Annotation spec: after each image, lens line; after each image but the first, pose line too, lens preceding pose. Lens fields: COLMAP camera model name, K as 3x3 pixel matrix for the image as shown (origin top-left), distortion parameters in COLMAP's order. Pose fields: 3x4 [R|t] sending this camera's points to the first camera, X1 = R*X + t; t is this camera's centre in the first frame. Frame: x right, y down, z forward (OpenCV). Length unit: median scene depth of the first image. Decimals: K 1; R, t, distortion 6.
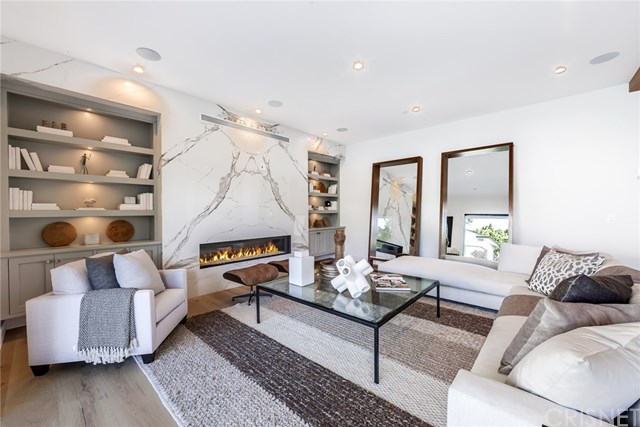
lens RADIAL K [[251.2, 0, 319.7], [0, 251.2, 212.2], [0, 0, 1]] dist [-0.001335, 0.000182]
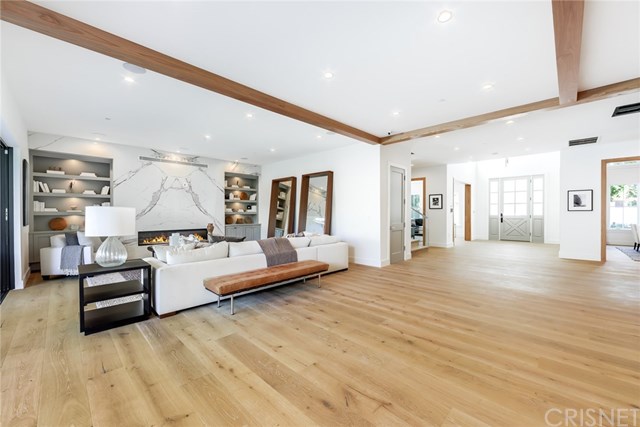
lens RADIAL K [[251.2, 0, 318.9], [0, 251.2, 214.4], [0, 0, 1]] dist [-0.001335, 0.000182]
pose [[0.999161, 0.000568, -0.040958, 0.920087], [-0.000535, 1.000000, 0.000826, 0.007907], [0.040958, -0.000803, 0.999161, -0.746119]]
